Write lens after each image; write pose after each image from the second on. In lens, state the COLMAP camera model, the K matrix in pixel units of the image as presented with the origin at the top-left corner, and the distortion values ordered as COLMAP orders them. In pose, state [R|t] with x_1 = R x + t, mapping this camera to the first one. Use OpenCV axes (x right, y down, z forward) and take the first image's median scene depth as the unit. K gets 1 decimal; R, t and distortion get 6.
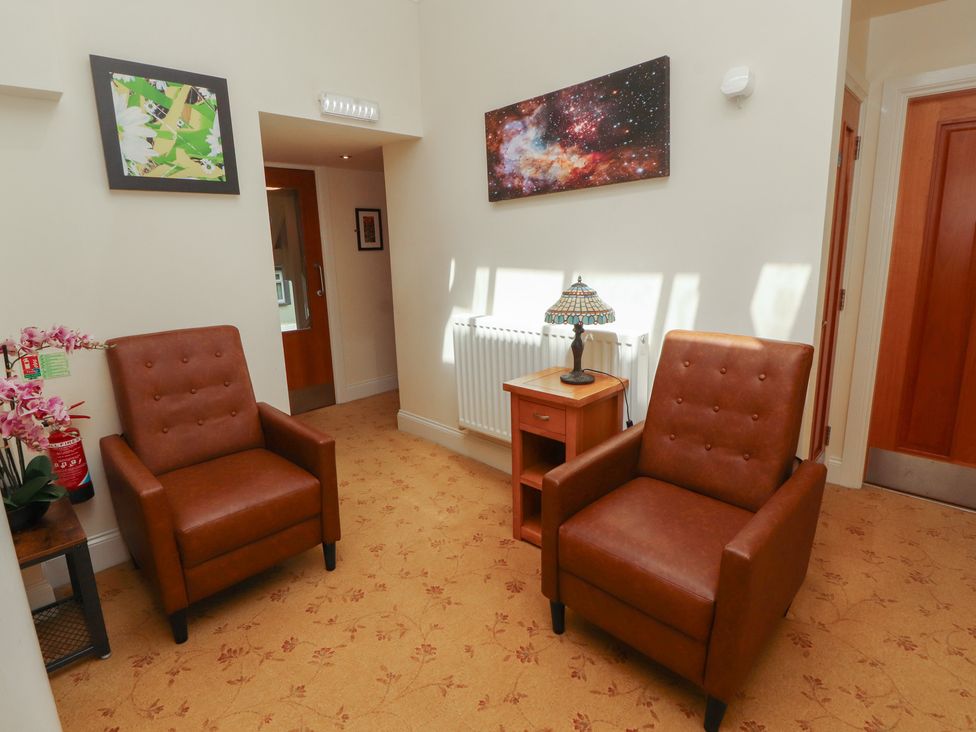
lens RADIAL K [[512.3, 0, 489.3], [0, 512.3, 360.5], [0, 0, 1]] dist [-0.005551, -0.006776]
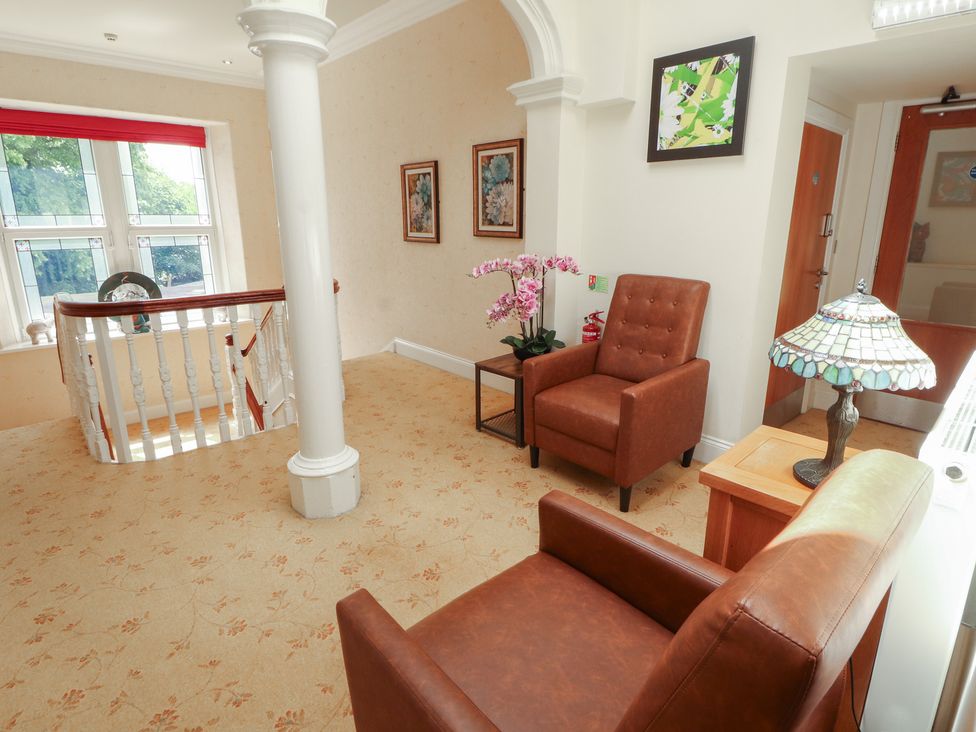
lens RADIAL K [[527.2, 0, 489.8], [0, 527.2, 359.2], [0, 0, 1]] dist [-0.002757, -0.001703]
pose [[-0.045893, 0.295992, -0.954087, 0.711119], [-0.212939, 0.930243, 0.298838, -0.174150], [0.975987, 0.216877, 0.020336, 0.653594]]
